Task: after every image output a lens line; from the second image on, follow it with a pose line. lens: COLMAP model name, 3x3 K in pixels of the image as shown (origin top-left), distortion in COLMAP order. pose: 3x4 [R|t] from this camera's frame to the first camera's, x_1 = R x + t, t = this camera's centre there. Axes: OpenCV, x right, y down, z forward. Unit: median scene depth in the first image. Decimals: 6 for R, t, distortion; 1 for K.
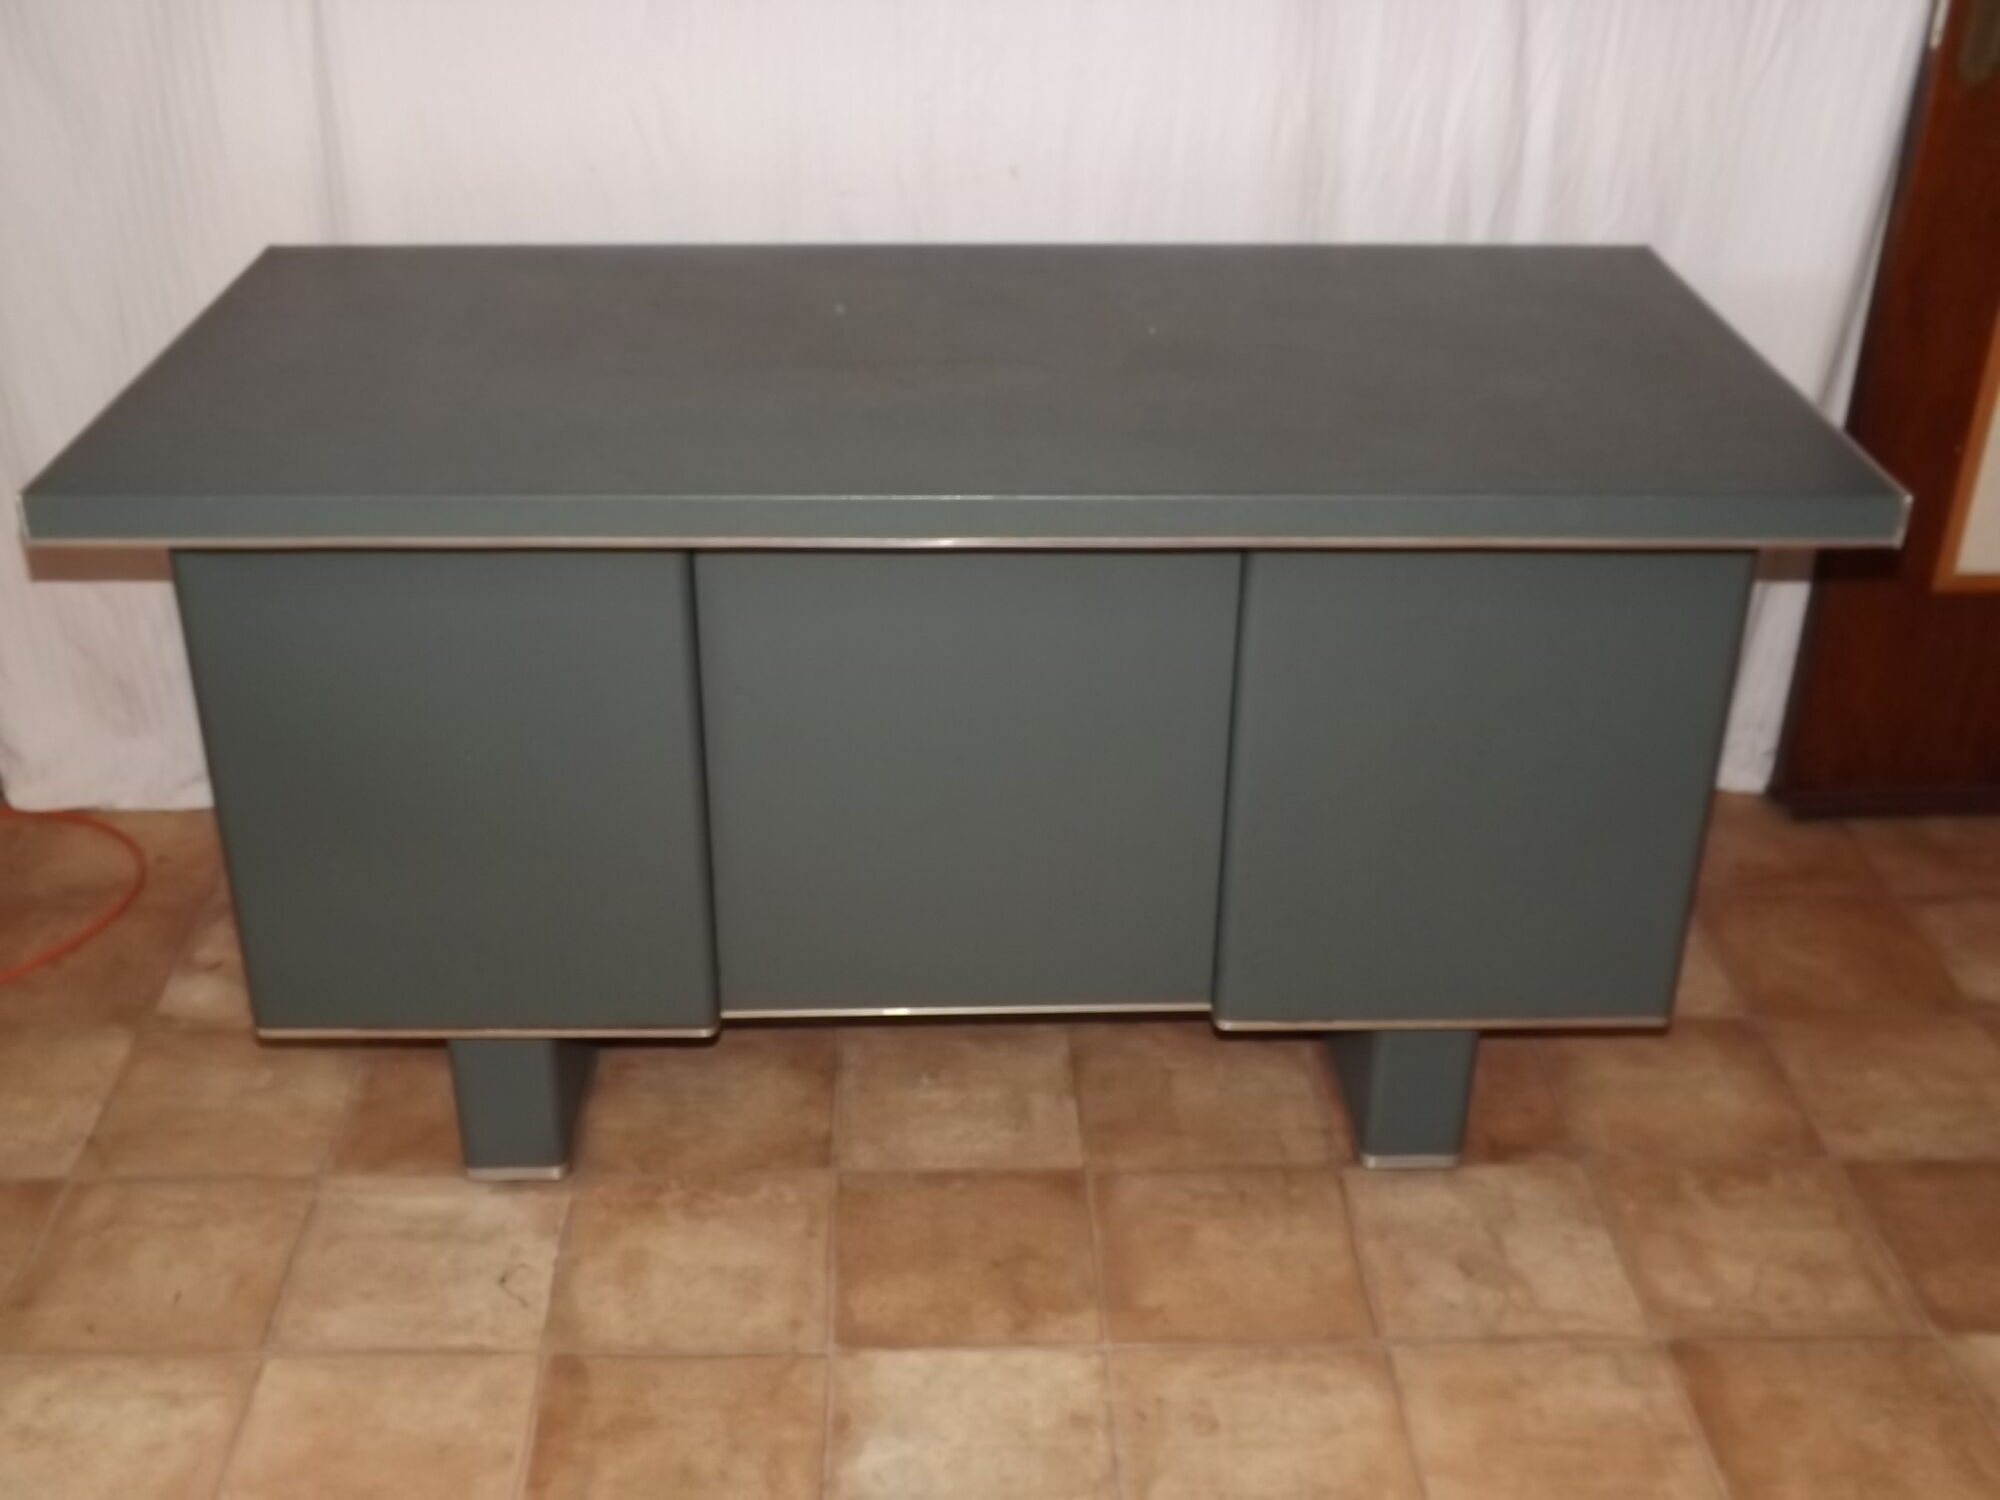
lens RADIAL K [[2230.2, 0, 934.6], [0, 2230.2, 747.6], [0, 0, 1]] dist [-0.020968, -0.003775]
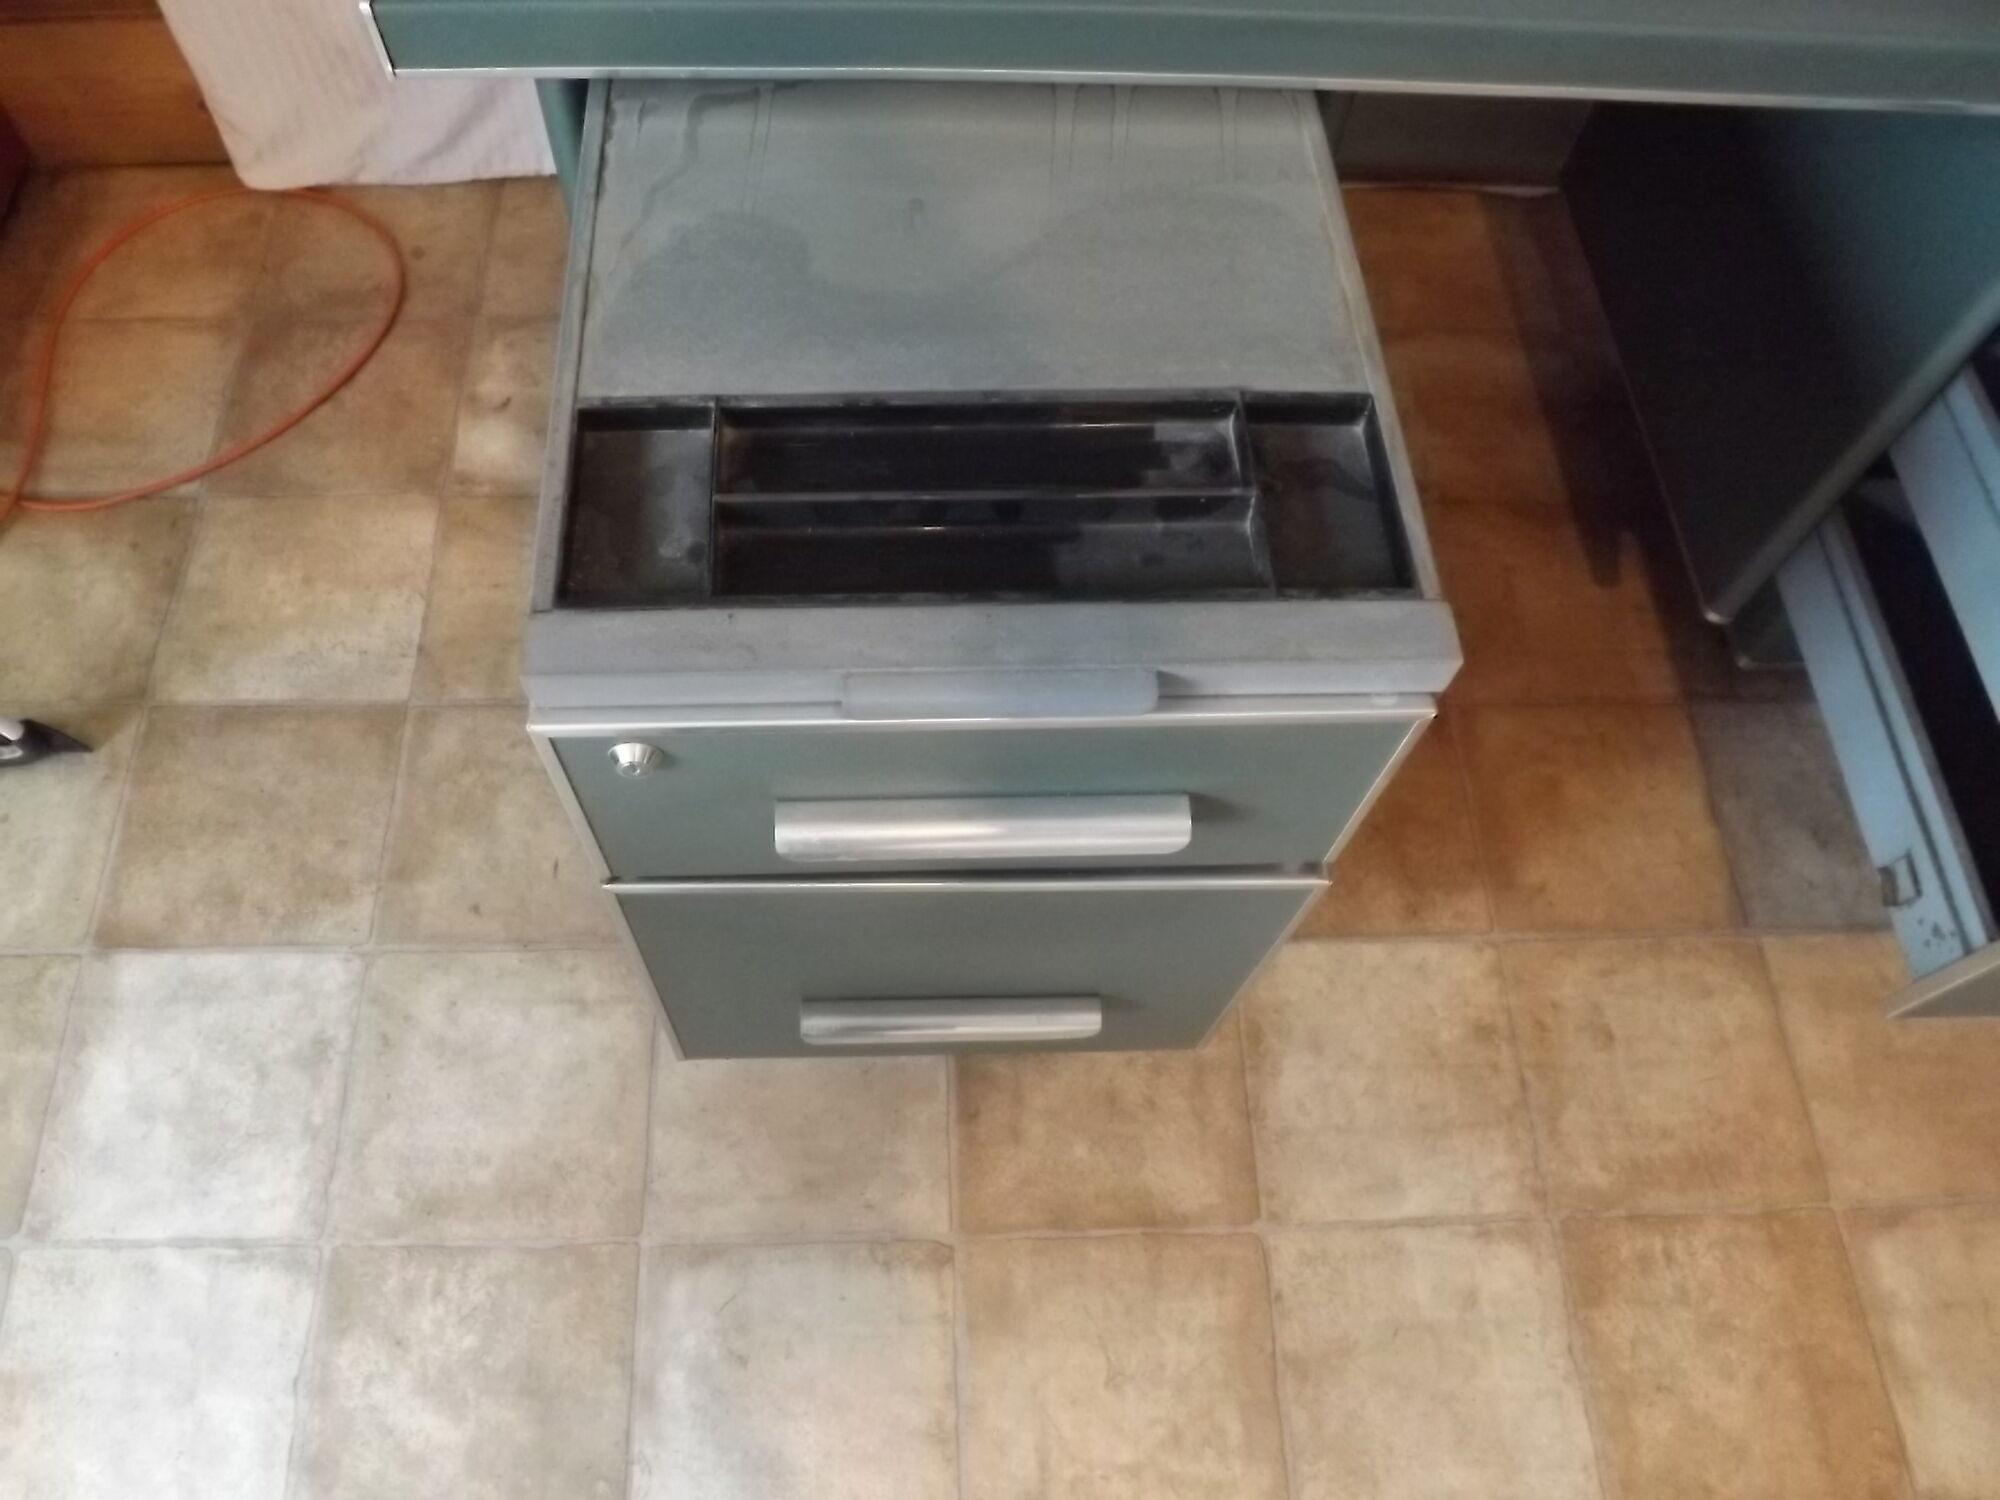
lens RADIAL K [[1424.9, 0, 920.4], [0, 1424.9, 747.0], [0, 0, 1]] dist [-0.080283, 0.028237]
pose [[0.999351, 0.007729, 0.035178, -0.203251], [-0.025986, 0.831032, 0.555617, -0.147995], [-0.024940, -0.556171, 0.830694, 0.508853]]
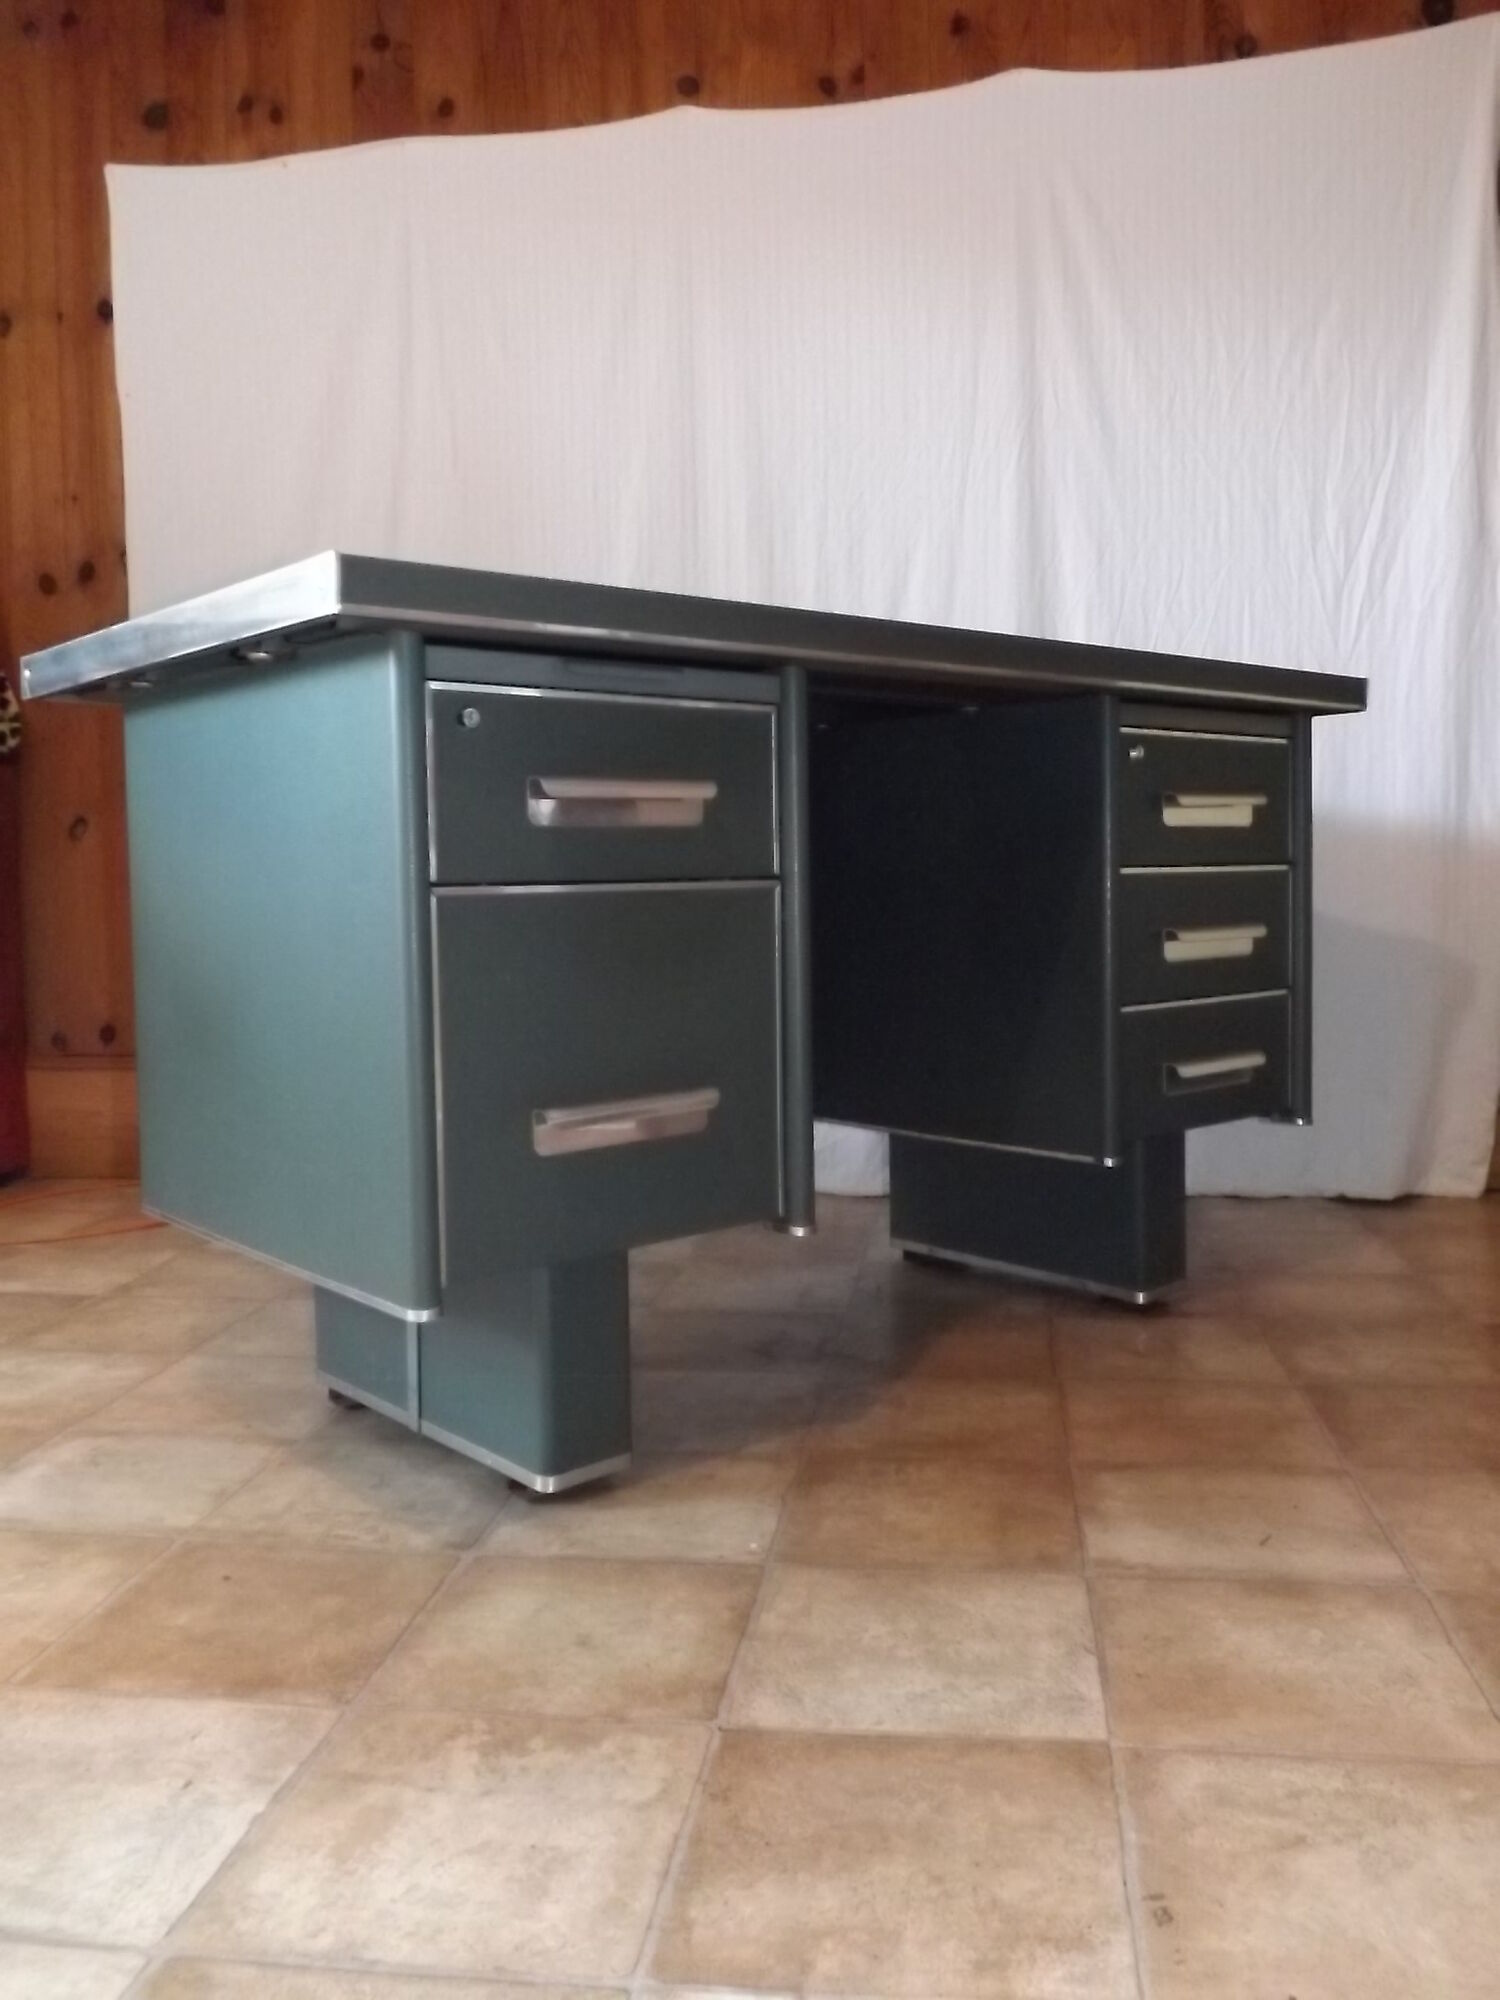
lens RADIAL K [[1622.1, 0, 755.7], [0, 1622.1, 970.6], [0, 0, 1]] dist [-0.019505, -0.006865]
pose [[0.988152, -0.004816, -0.153402, 0.170759], [-0.060832, 0.905353, -0.420280, 0.434668], [0.140907, 0.424632, 0.894334, 0.095222]]
